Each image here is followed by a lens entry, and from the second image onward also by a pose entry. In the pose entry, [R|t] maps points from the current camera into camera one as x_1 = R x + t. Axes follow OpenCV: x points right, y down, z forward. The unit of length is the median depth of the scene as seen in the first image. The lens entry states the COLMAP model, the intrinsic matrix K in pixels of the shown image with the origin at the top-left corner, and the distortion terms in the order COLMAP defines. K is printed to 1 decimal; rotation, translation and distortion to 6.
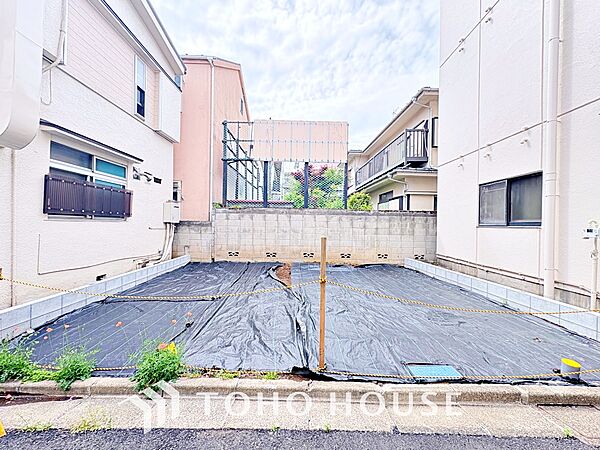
lens RADIAL K [[238.2, 0, 299.7], [0, 238.2, 225.5], [0, 0, 1]] dist [0.000073, -0.000138]
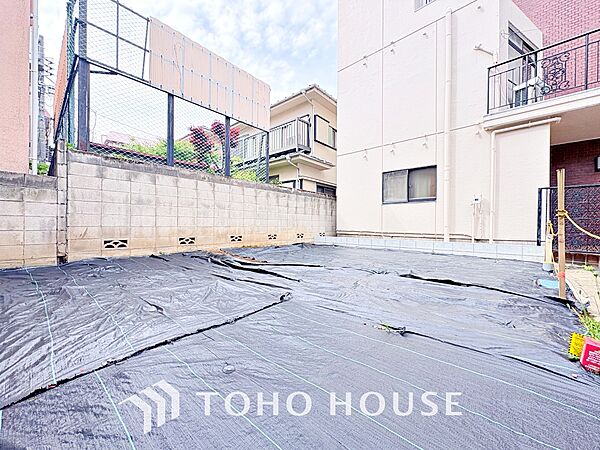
lens RADIAL K [[238.2, 0, 300.2], [0, 238.2, 225.8], [0, 0, 1]] dist [0.000073, -0.000138]
pose [[0.674450, -0.015116, 0.738166, -0.402417], [0.007708, 0.999880, 0.013432, 0.076593], [-0.738281, -0.003370, 0.674485, 0.335604]]
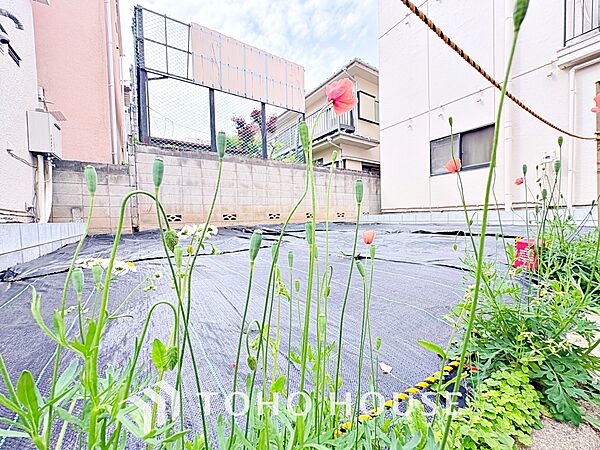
lens RADIAL K [[238.2, 0, 300.3], [0, 238.2, 225.3], [0, 0, 1]] dist [0.000073, -0.000138]
pose [[0.839419, -0.056706, 0.540518, -0.346672], [0.043600, 0.998363, 0.037027, 0.133128], [-0.541732, -0.007515, 0.840517, 0.260469]]
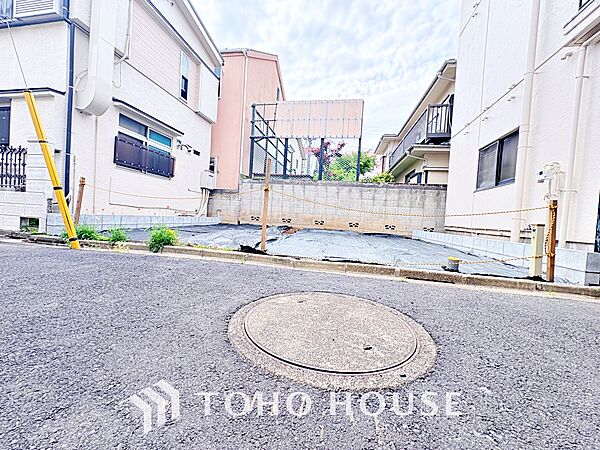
lens RADIAL K [[238.2, 0, 299.7], [0, 238.2, 225.3], [0, 0, 1]] dist [0.000073, -0.000138]
pose [[0.978590, 0.050864, -0.199434, 0.173469], [-0.047451, 0.998634, 0.021855, 0.120271], [0.200273, -0.011924, 0.979668, -0.102819]]
